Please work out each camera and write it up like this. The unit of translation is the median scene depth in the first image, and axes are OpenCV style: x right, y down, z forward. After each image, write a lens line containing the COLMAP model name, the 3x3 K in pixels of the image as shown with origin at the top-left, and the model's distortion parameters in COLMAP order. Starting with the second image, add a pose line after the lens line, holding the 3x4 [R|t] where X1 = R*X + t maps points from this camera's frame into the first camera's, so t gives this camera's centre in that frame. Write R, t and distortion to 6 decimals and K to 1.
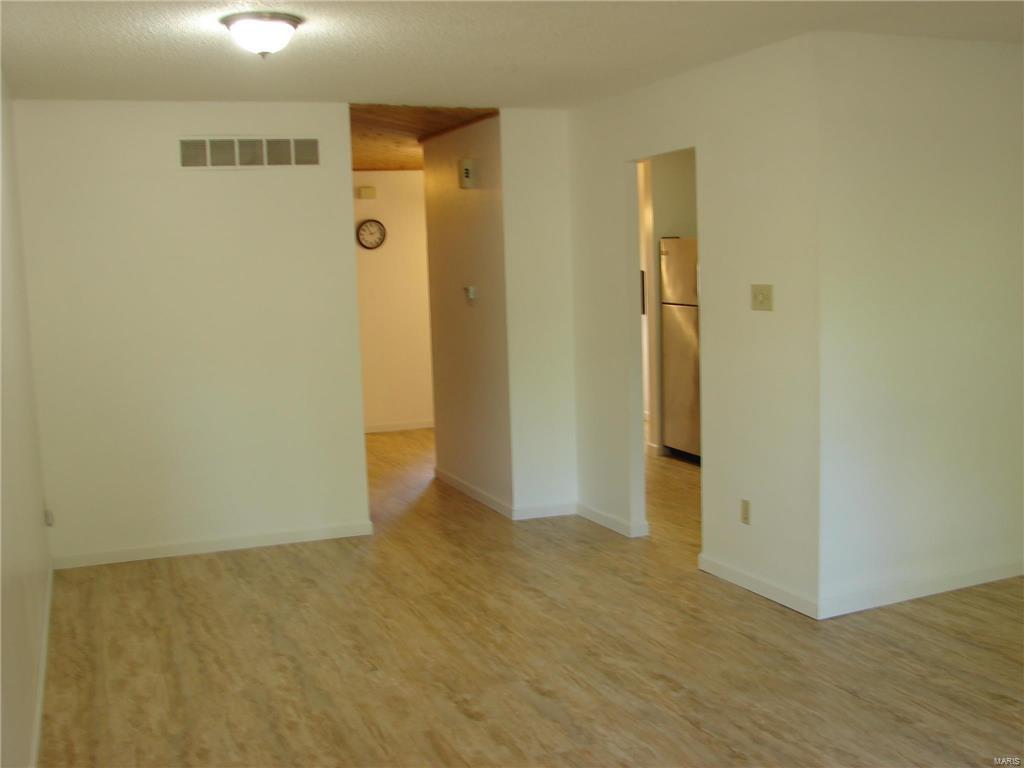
lens RADIAL K [[1253.1, 0, 512.0], [0, 1253.1, 384.0], [0, 0, 1]] dist [-0.250954, 0.000602]
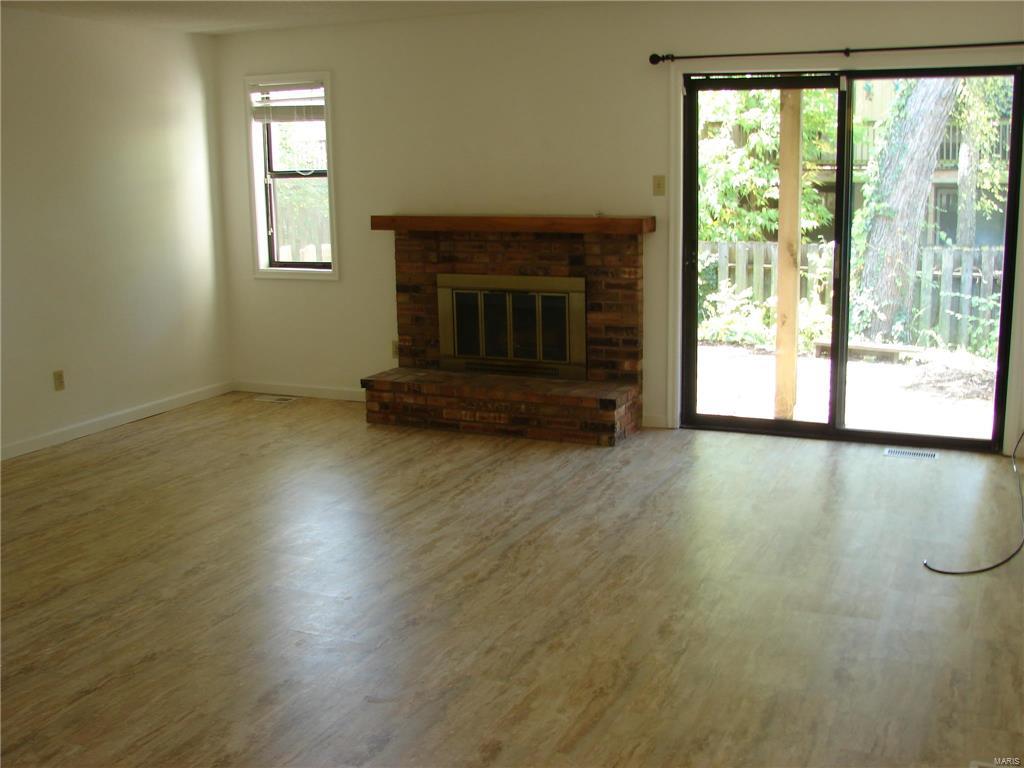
lens RADIAL K [[1114.9, 0, 512.0], [0, 1114.9, 384.0], [0, 0, 1]] dist [-0.193117, 0.196251]
pose [[-0.725238, -0.092090, 0.682311, -0.539942], [0.096926, 0.967489, 0.233603, -0.136322], [-0.681641, 0.235551, -0.692734, 1.524789]]
